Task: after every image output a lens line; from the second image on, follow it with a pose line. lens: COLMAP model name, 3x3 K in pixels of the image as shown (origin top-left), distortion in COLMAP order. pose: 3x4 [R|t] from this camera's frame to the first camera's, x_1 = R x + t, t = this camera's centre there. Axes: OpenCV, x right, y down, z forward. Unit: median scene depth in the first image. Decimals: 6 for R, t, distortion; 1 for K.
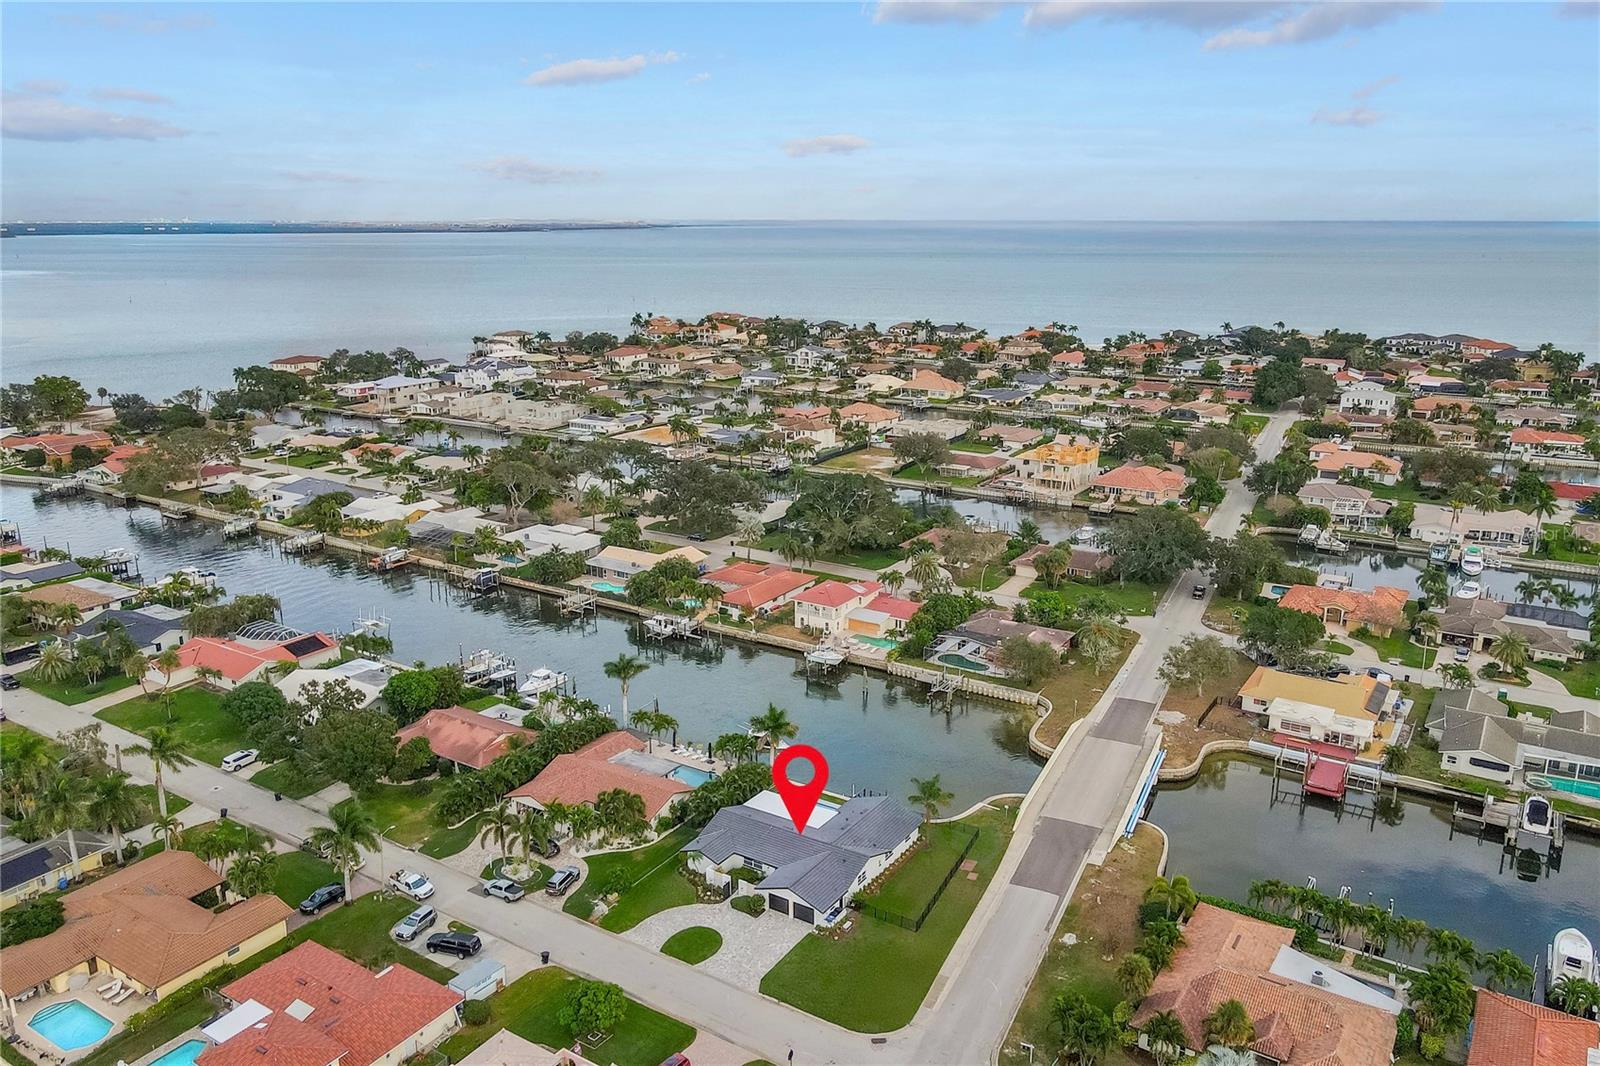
lens RADIAL K [[1171.6, 0, 796.2], [0, 1171.6, 479.4], [0, 0, 1]] dist [-0.013669, 0.046728]
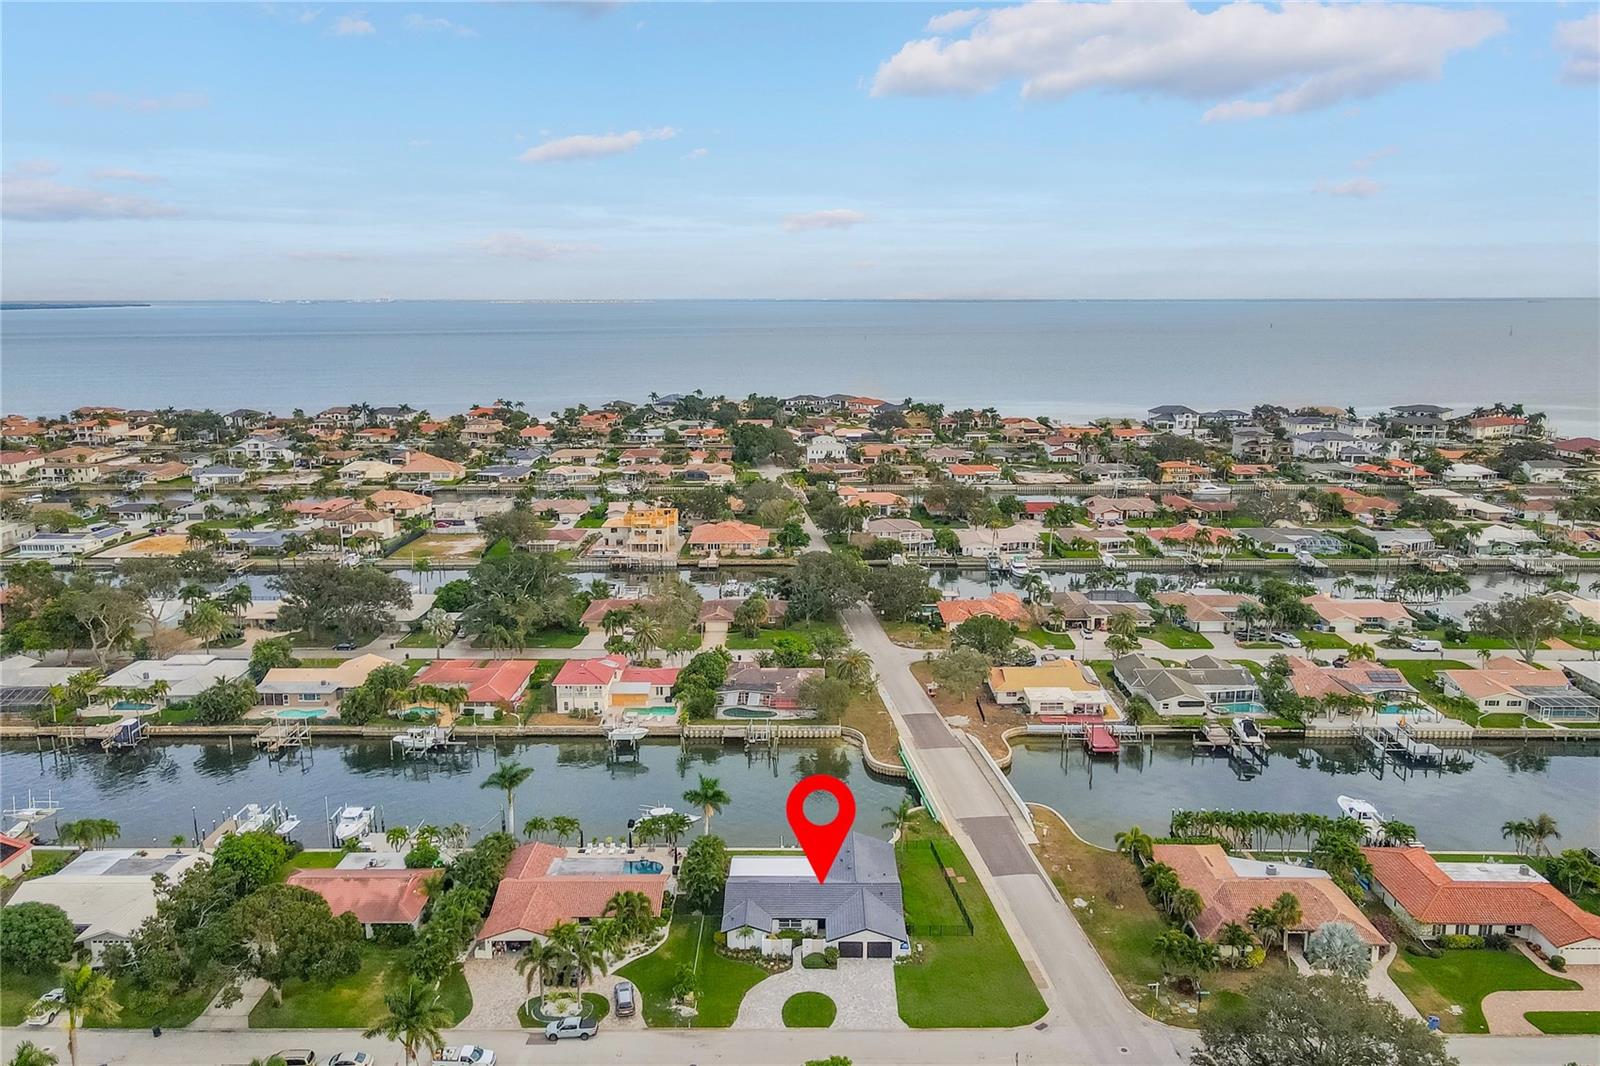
lens RADIAL K [[1171.6, 0, 796.2], [0, 1171.6, 479.4], [0, 0, 1]] dist [-0.013669, 0.046728]
pose [[0.848275, -0.080875, 0.523344, -0.320416], [0.115644, 0.992707, -0.034038, -0.008553], [-0.516774, 0.089395, 0.851442, 0.068750]]
